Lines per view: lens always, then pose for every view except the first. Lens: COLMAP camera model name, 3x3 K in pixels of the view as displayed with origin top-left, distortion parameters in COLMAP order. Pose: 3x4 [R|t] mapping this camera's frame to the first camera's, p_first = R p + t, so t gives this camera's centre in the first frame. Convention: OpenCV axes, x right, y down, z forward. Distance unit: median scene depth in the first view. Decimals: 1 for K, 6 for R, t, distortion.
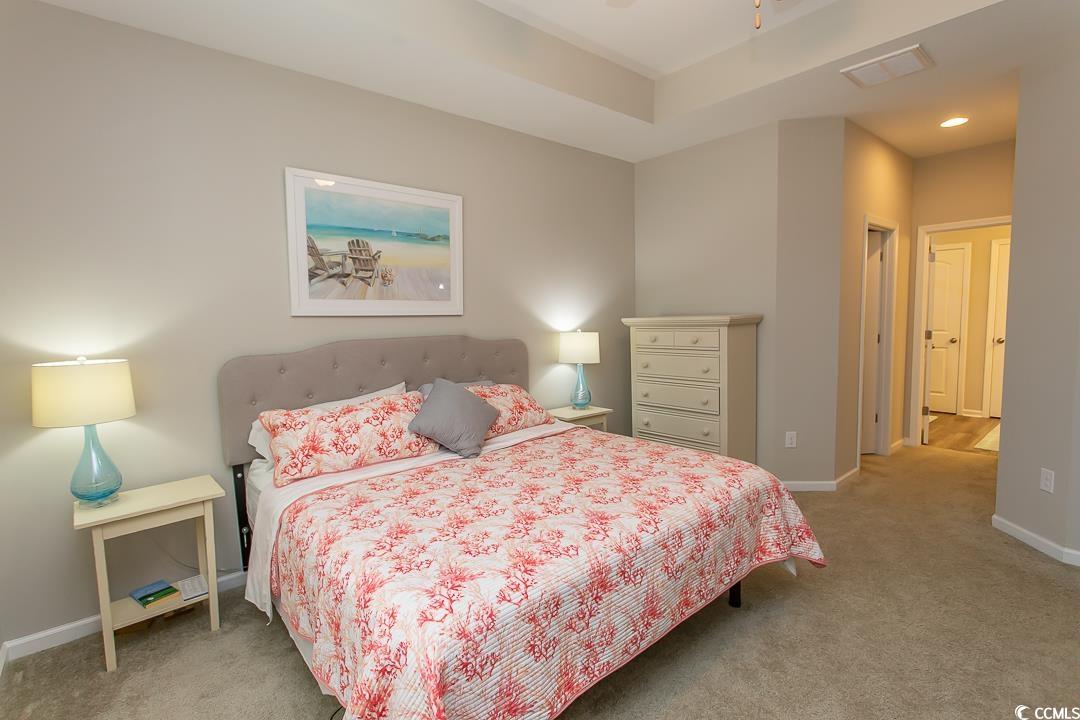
lens RADIAL K [[511.3, 0, 538.8], [0, 511.3, 357.5], [0, 0, 1]] dist [-0.000610, 0.001538]
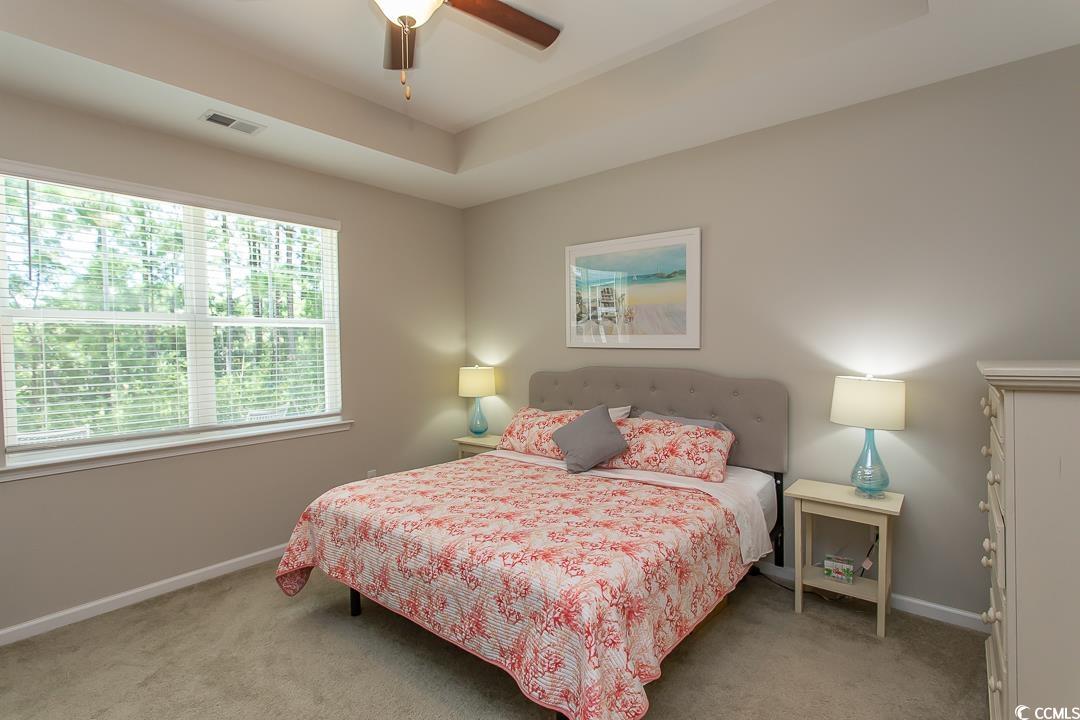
lens RADIAL K [[511.3, 0, 539.5], [0, 511.3, 356.9], [0, 0, 1]] dist [-0.000610, 0.001538]
pose [[0.168407, 0.047012, -0.984596, 0.939000], [-0.076805, 0.996451, 0.034441, -0.096870], [0.982721, 0.069822, 0.171421, 0.672205]]
